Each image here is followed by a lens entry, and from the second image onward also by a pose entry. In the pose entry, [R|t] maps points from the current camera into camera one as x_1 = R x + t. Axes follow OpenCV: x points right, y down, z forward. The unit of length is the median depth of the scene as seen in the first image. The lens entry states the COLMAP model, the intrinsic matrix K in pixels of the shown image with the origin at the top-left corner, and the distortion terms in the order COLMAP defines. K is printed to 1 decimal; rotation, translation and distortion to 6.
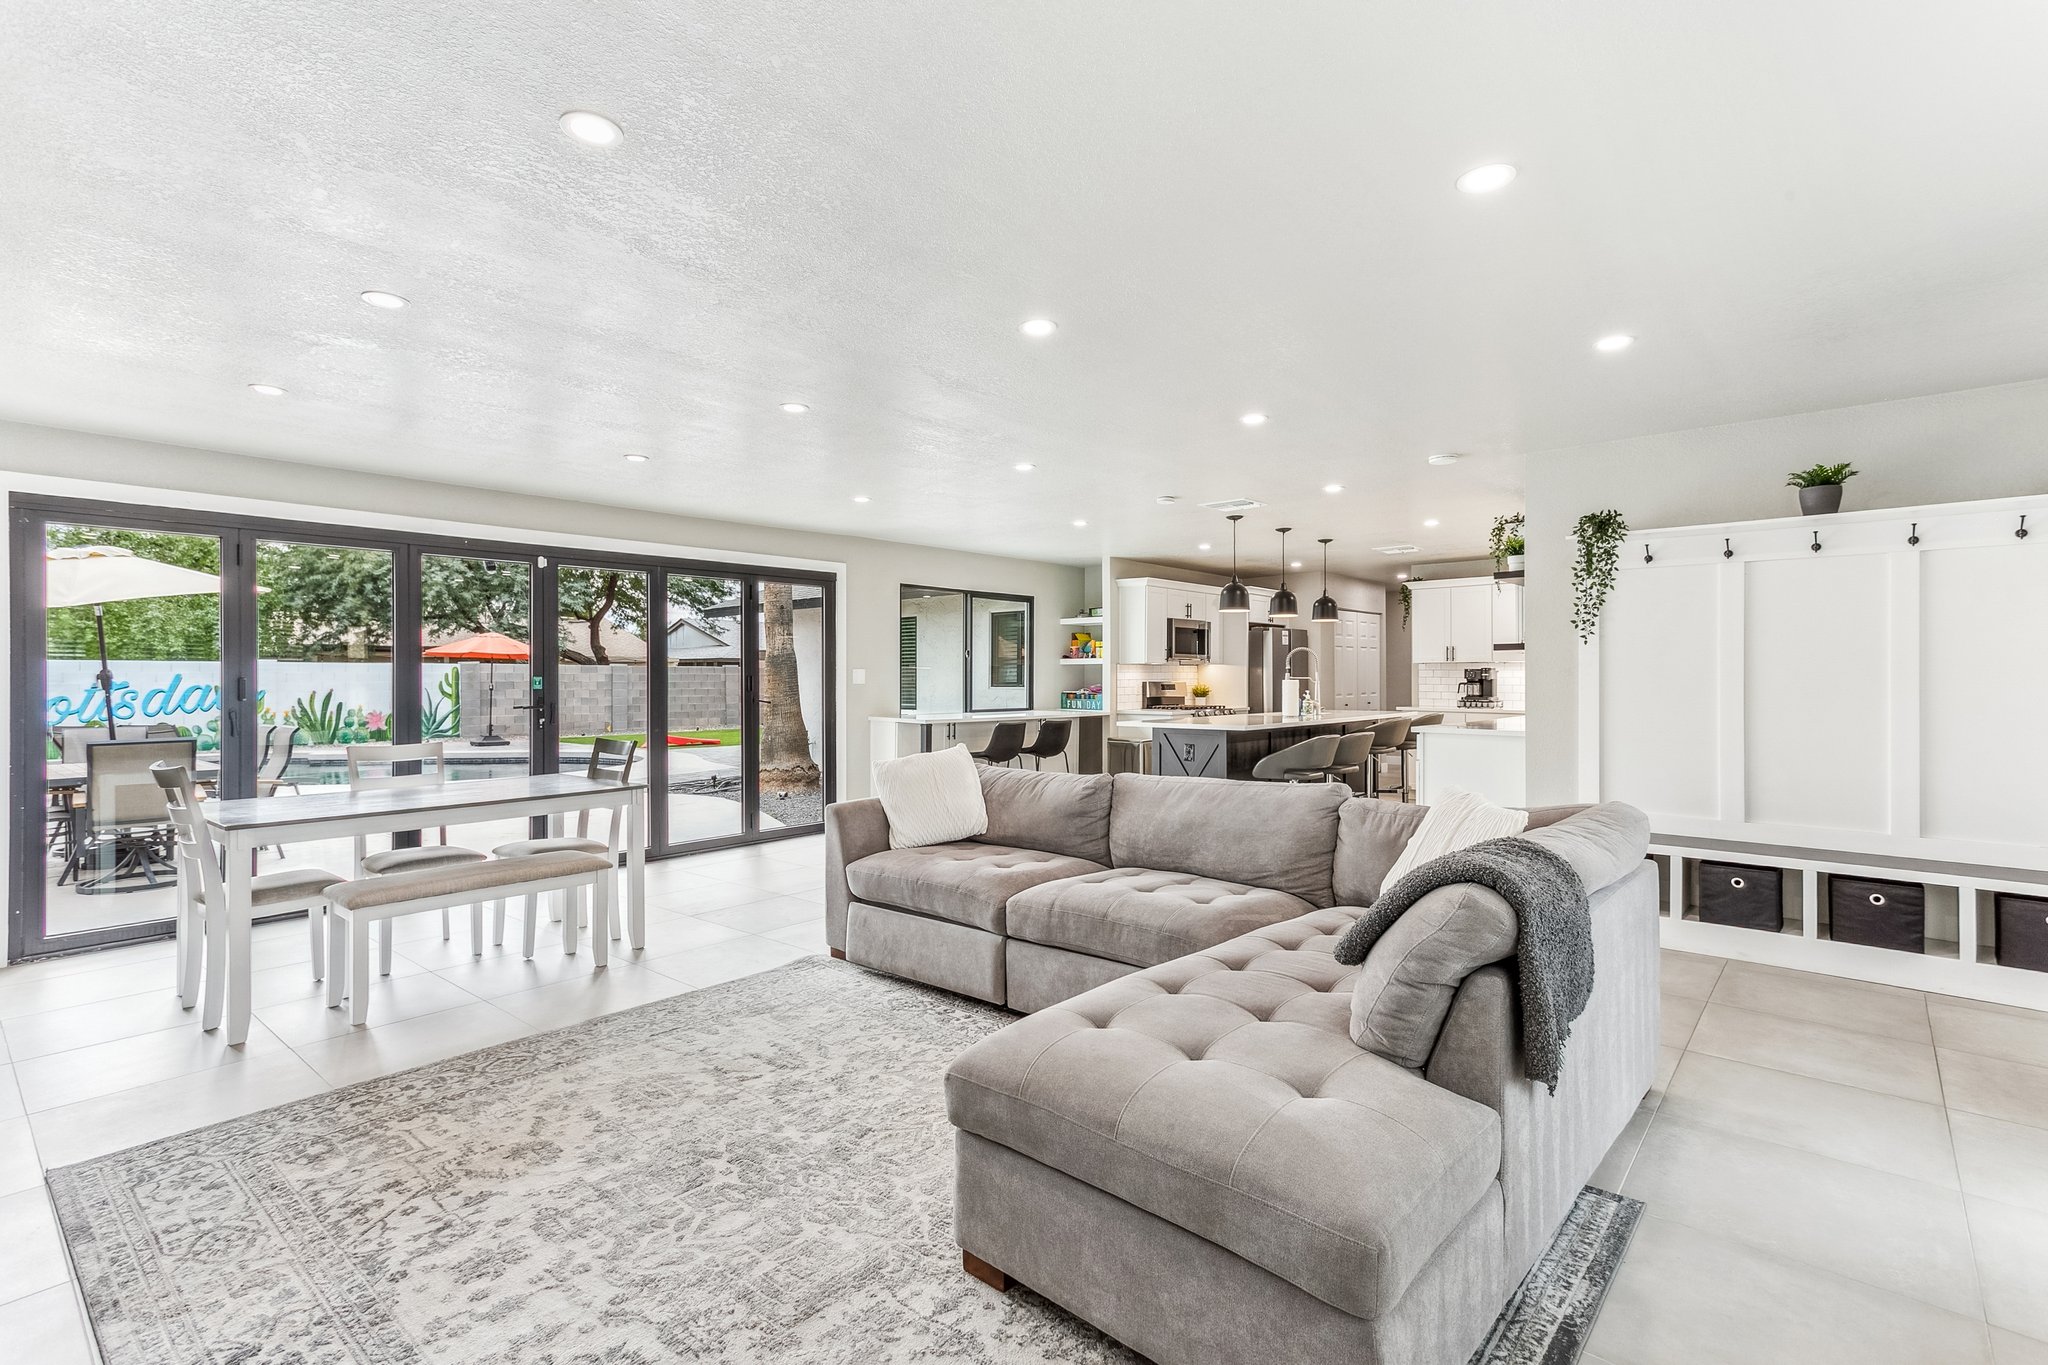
lens RADIAL K [[973.5, 0, 1025.7], [0, 973.5, 685.1], [0, 0, 1]] dist [0.018581, 0.003476]
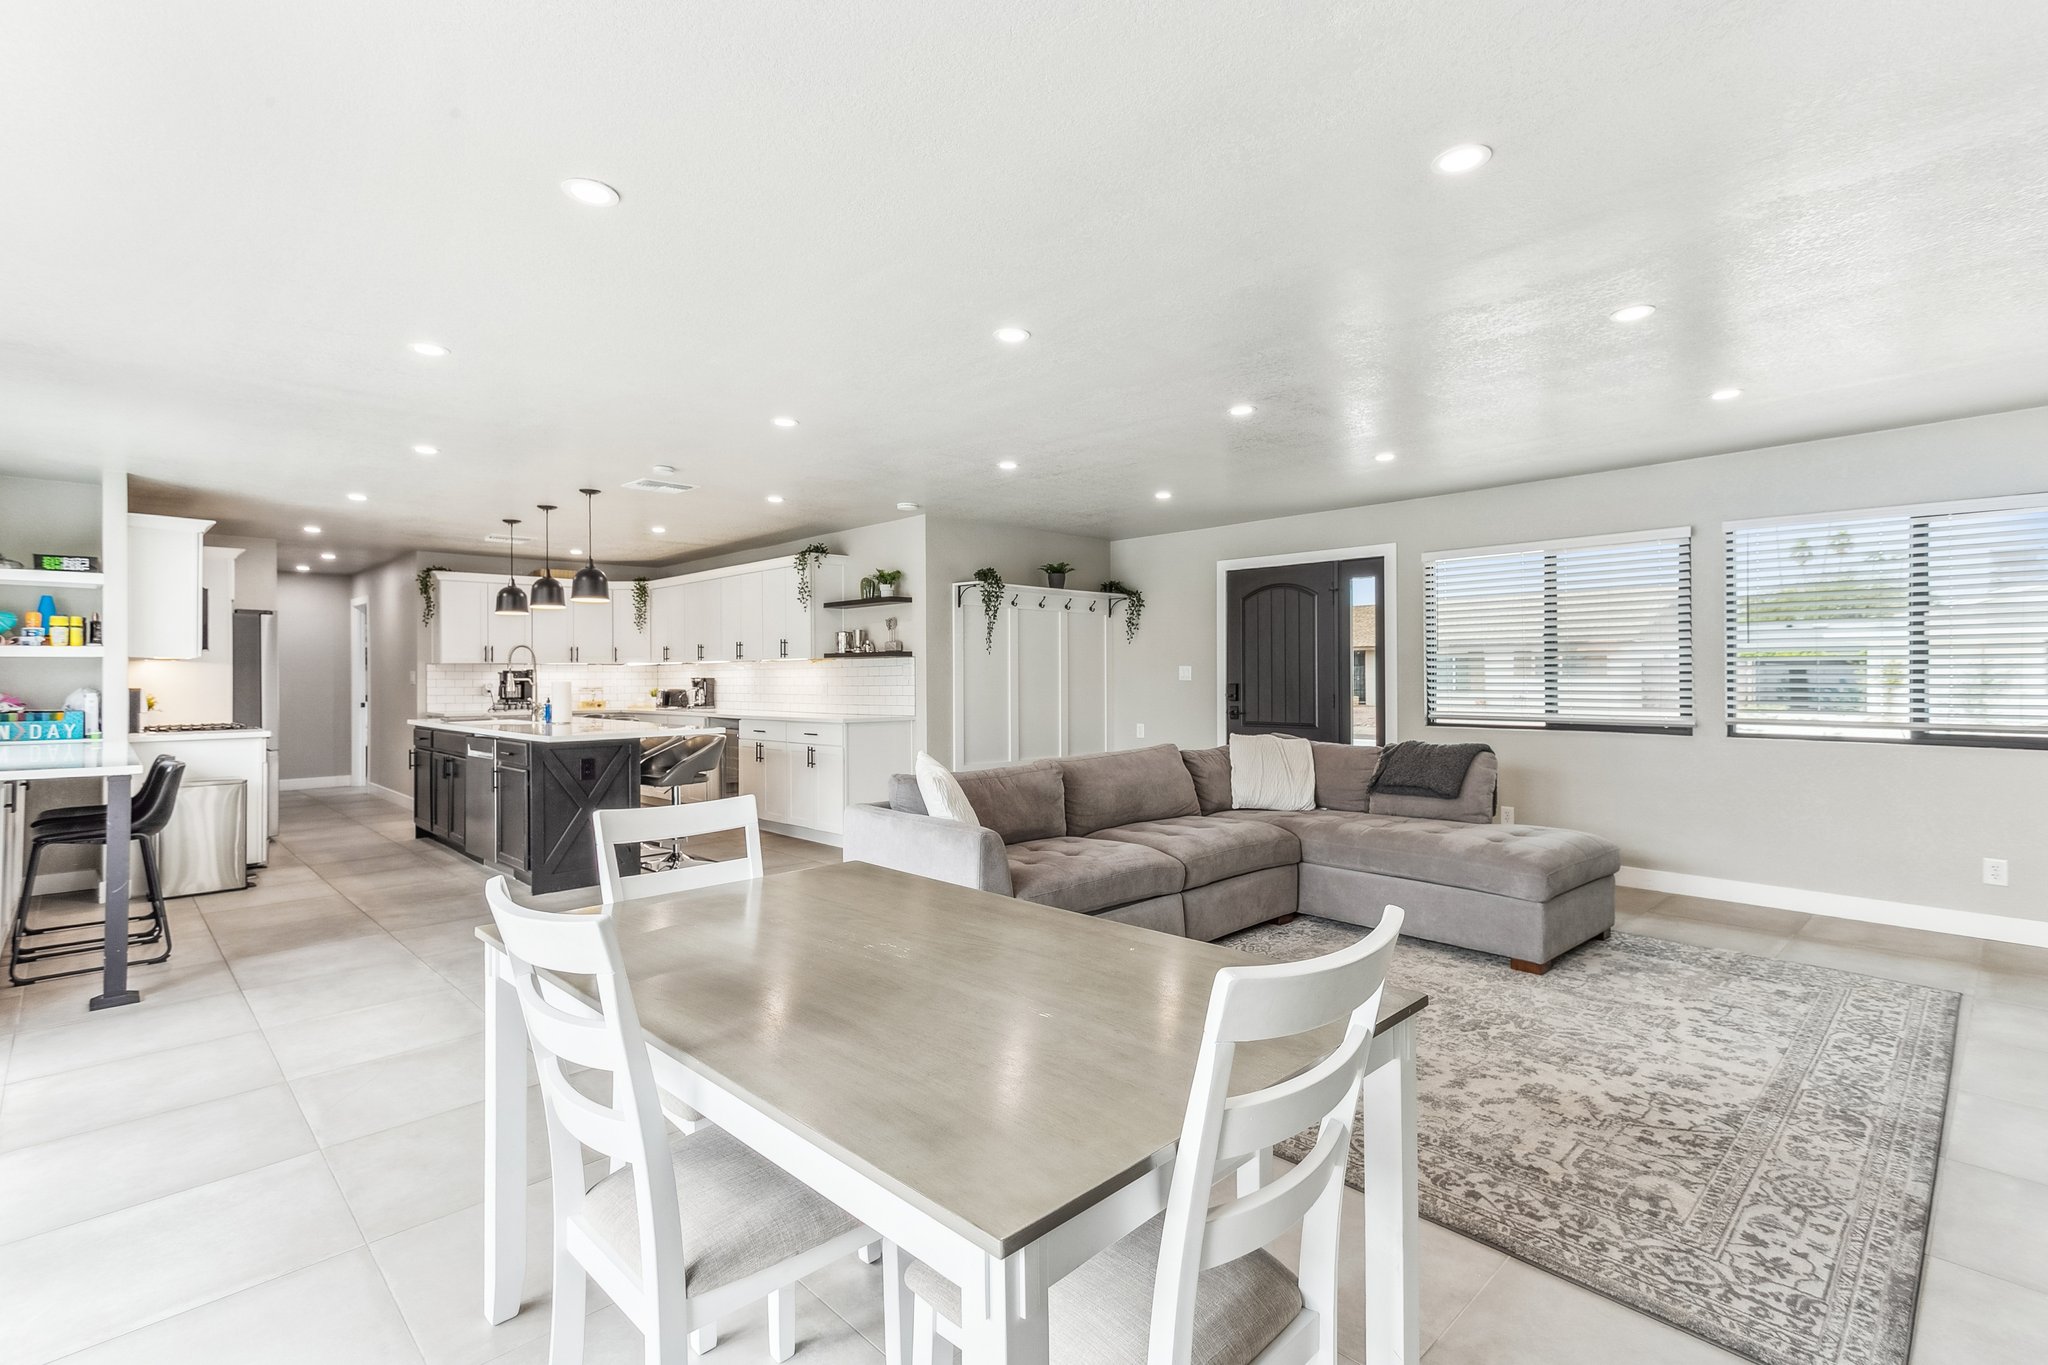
lens RADIAL K [[973.5, 0, 1039.3], [0, 973.5, 667.5], [0, 0, 1]] dist [0.018581, 0.003476]
pose [[0.060070, 0.011592, 0.998127, -0.984681], [0.014992, 0.999809, -0.012514, -0.000225], [-0.998082, 0.015715, 0.059884, 0.891041]]
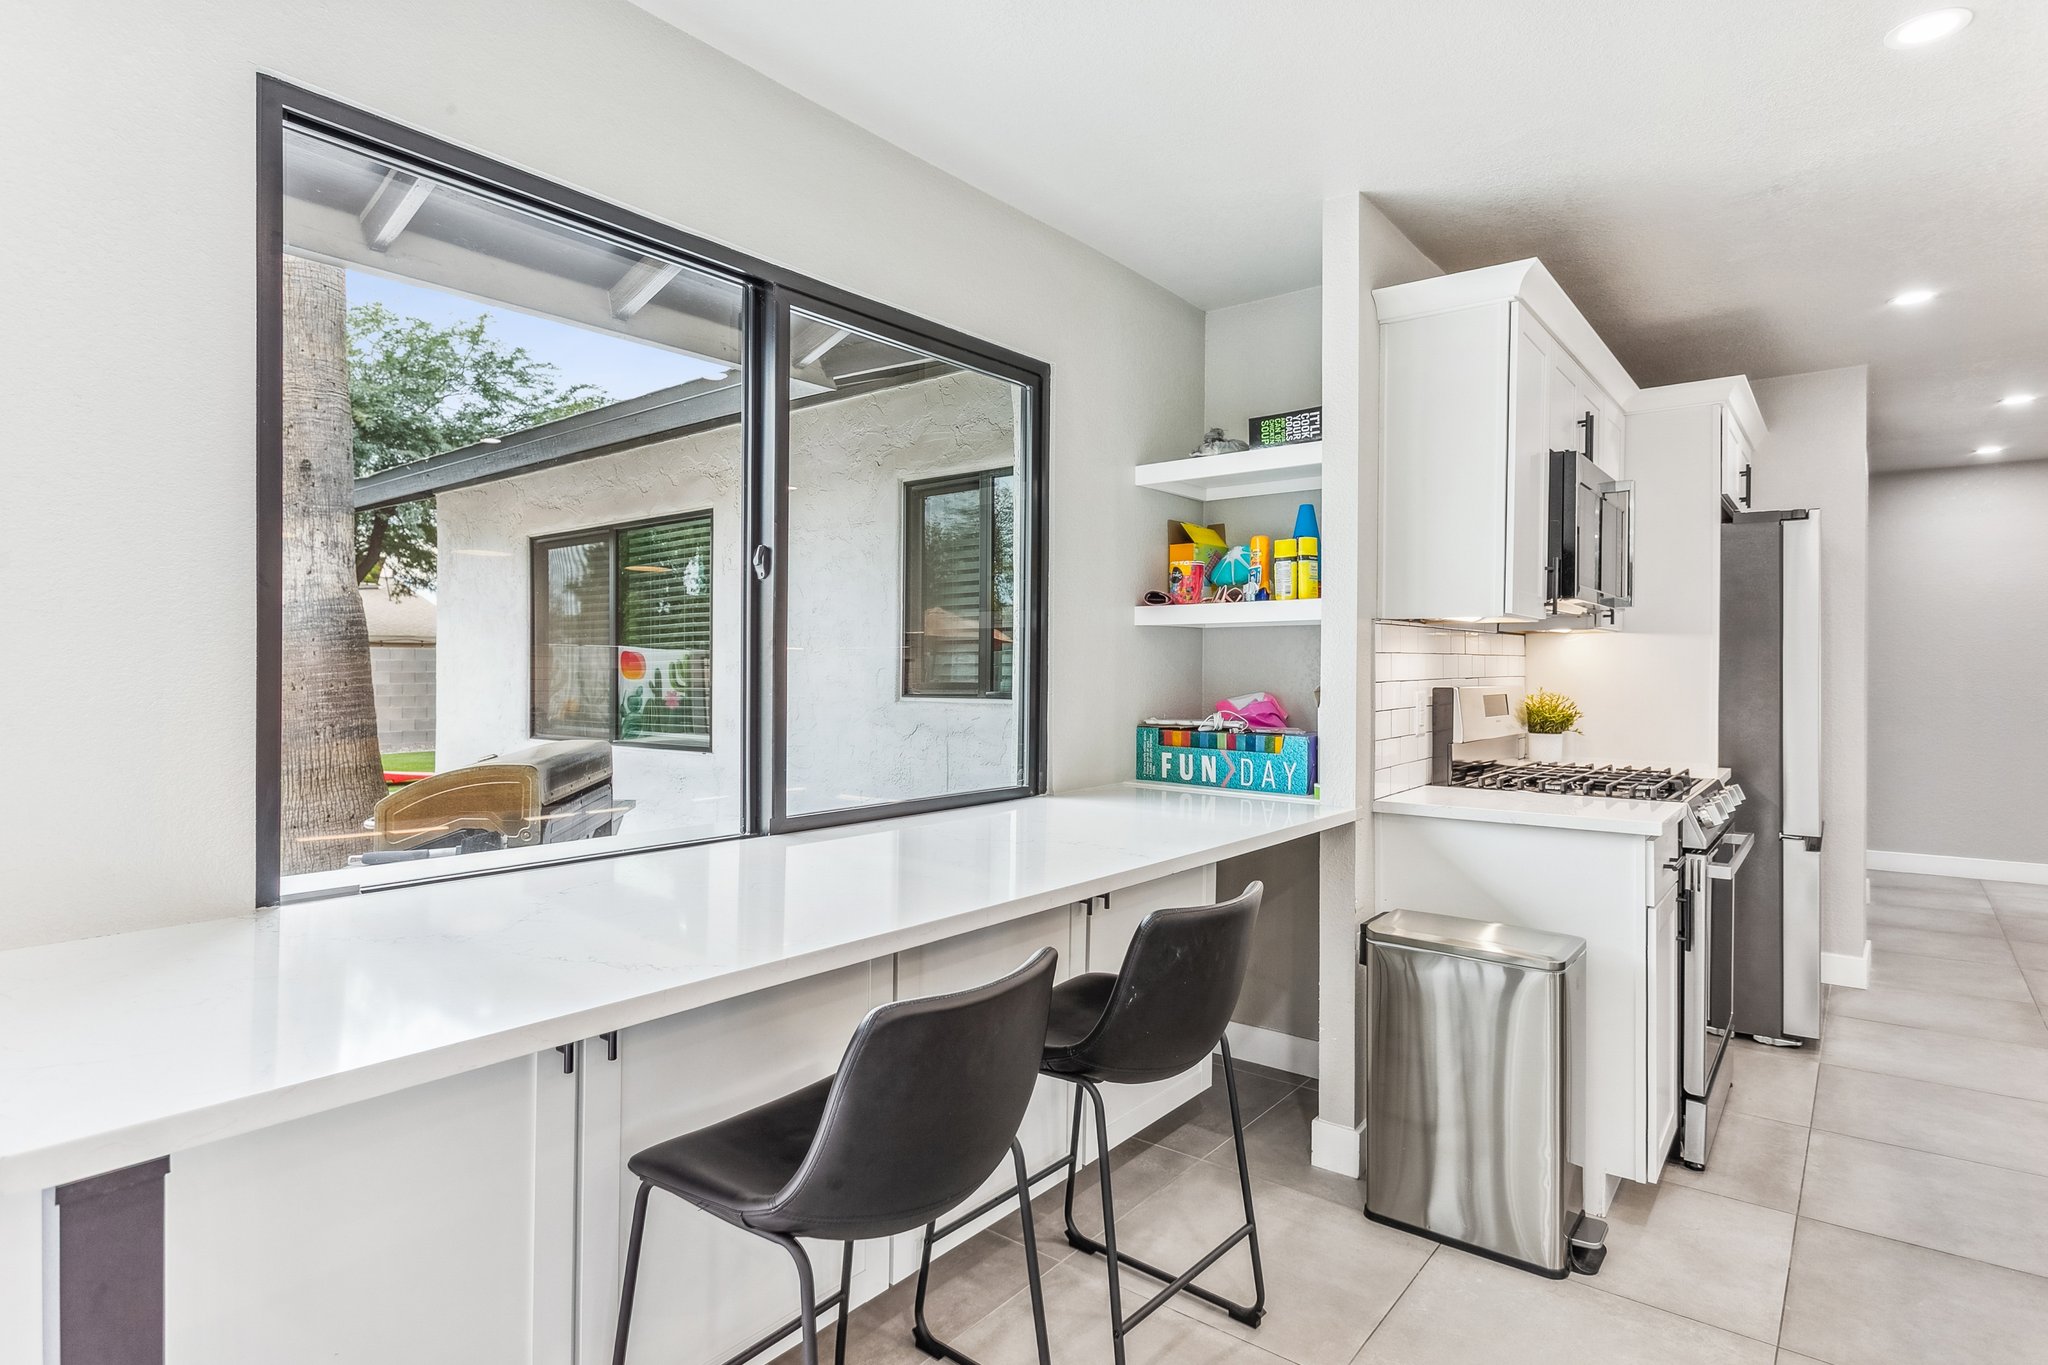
lens RADIAL K [[1046.8, 0, 1024.0], [0, 1046.8, 687.1], [0, 0, 1]] dist [0.017875, -0.000215]
pose [[0.998681, 0.004603, 0.051143, -0.027617], [-0.005162, 0.999928, 0.010800, -0.014014], [-0.051089, -0.011050, 0.998633, 1.542798]]
